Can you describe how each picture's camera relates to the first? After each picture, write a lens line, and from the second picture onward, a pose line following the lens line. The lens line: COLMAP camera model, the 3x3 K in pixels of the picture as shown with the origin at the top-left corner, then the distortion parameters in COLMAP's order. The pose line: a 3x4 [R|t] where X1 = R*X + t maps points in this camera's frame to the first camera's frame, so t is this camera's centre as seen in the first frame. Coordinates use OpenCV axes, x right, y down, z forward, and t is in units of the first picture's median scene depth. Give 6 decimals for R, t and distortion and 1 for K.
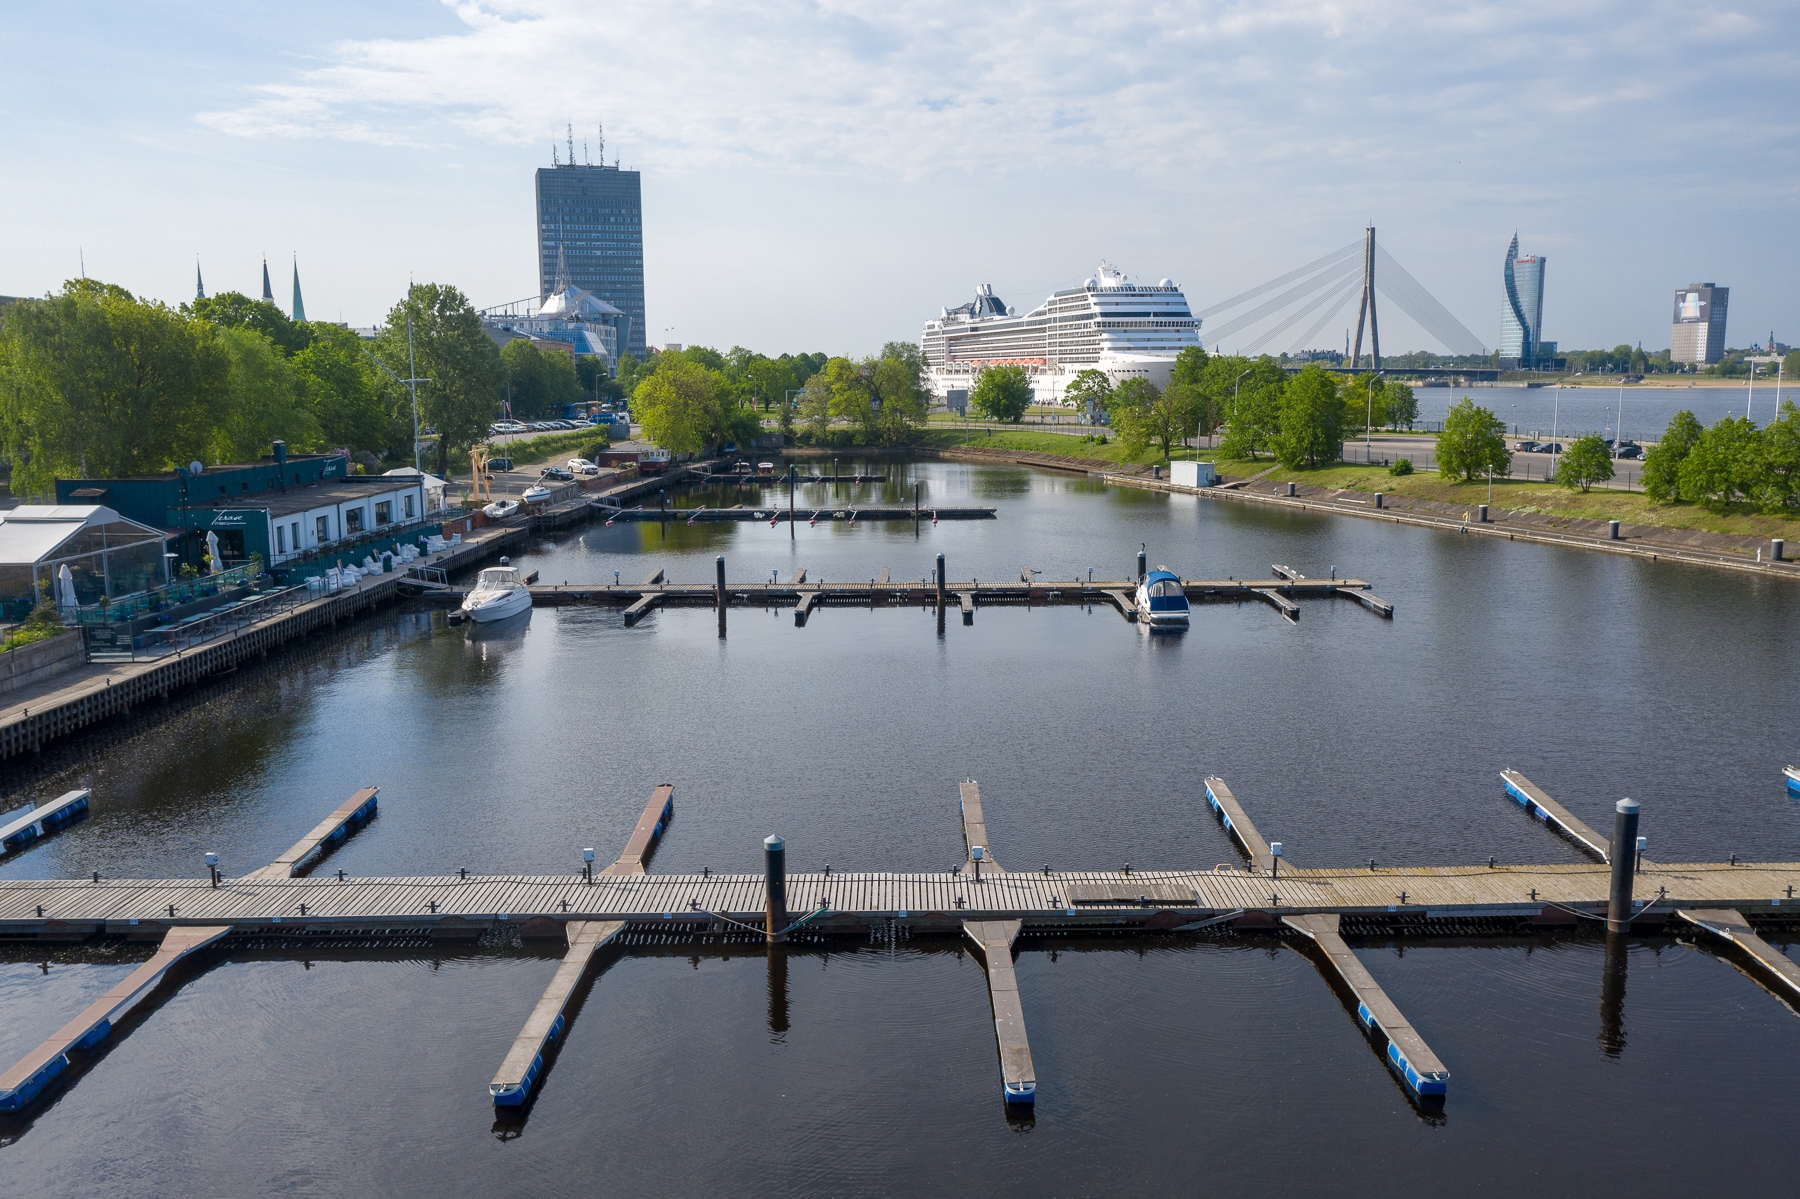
lens RADIAL K [[1422.3, 0, 900.0], [0, 1422.3, 599.5], [0, 0, 1]] dist [0.012931, 0.006024]
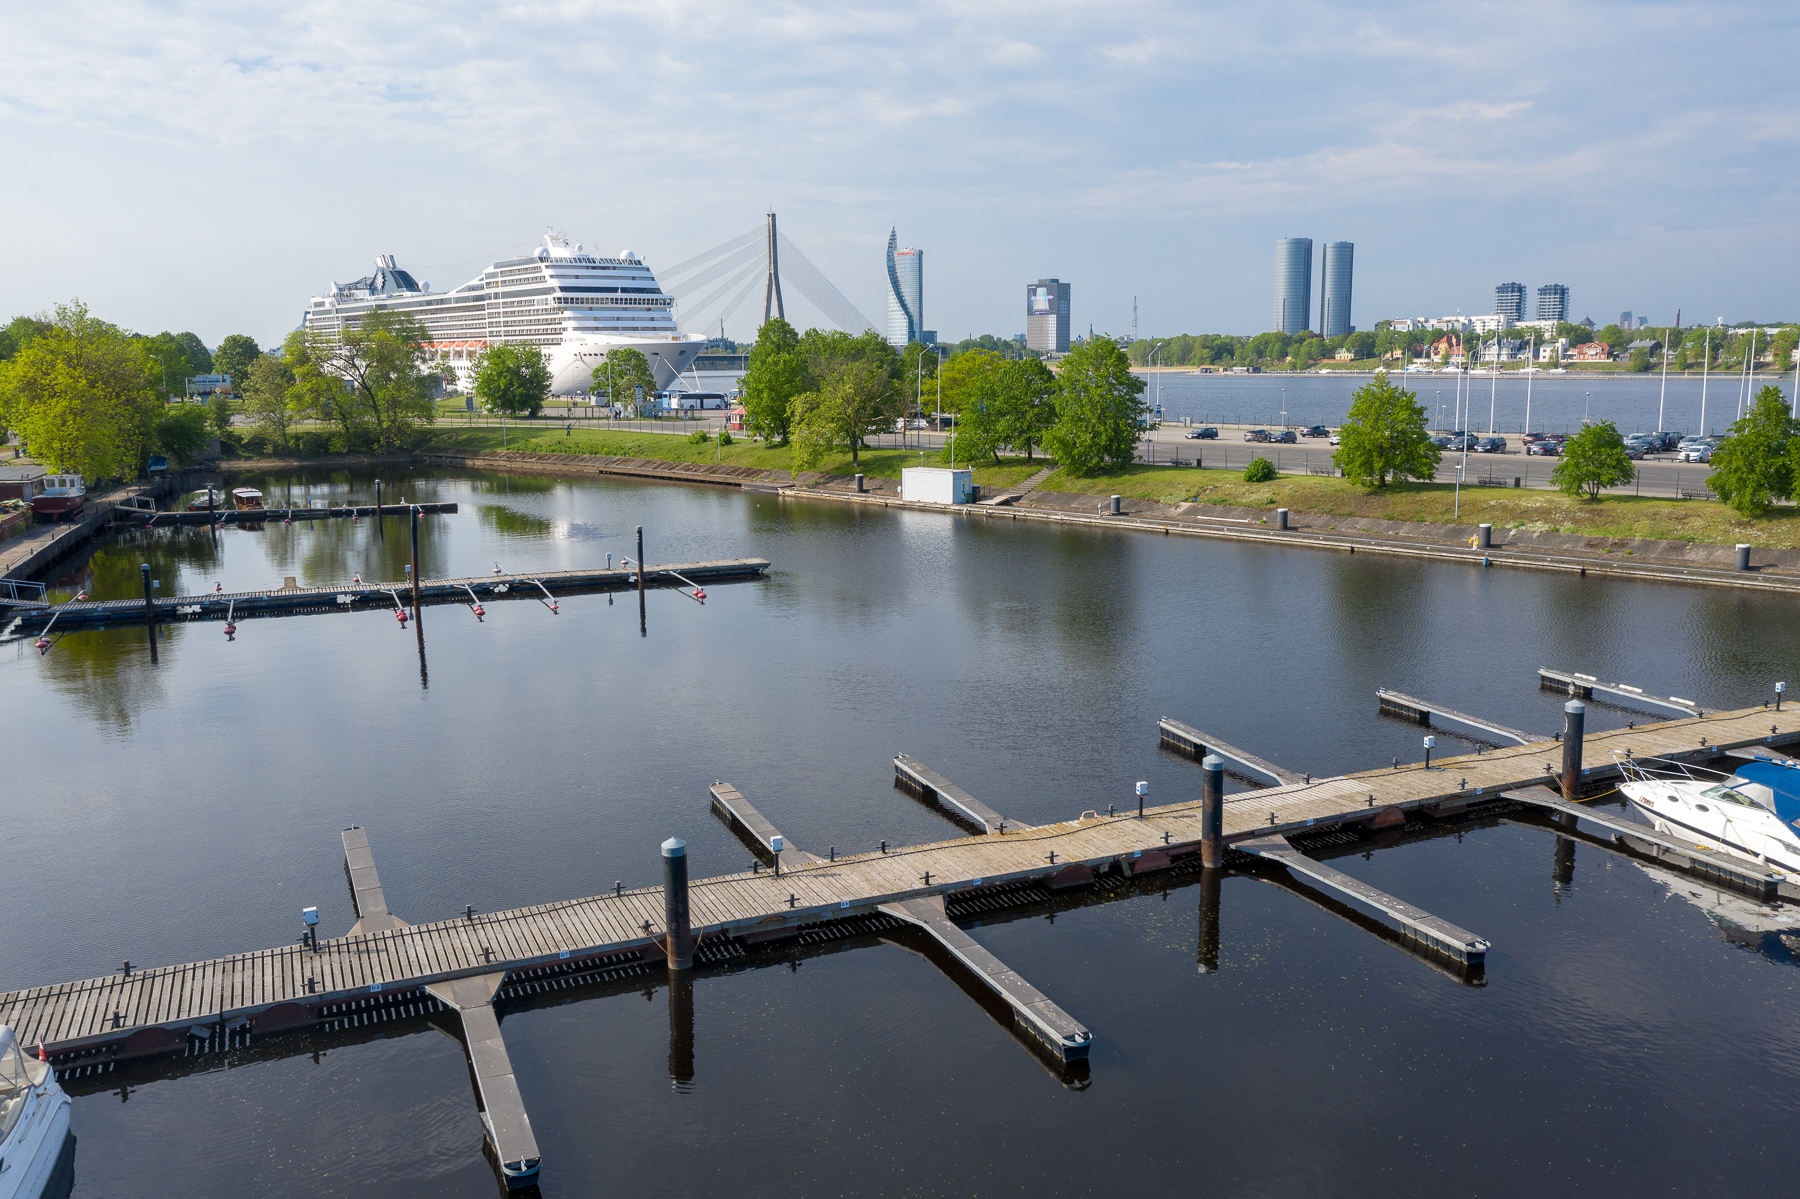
lens RADIAL K [[1402.1, 0, 902.5], [0, 1402.1, 650.2], [0, 0, 1]] dist [-0.007041, 0.052095]
pose [[0.906703, -0.087464, 0.412602, -0.040401], [0.068910, 0.995837, 0.059667, -0.017801], [-0.416103, -0.025668, 0.908955, 0.131033]]
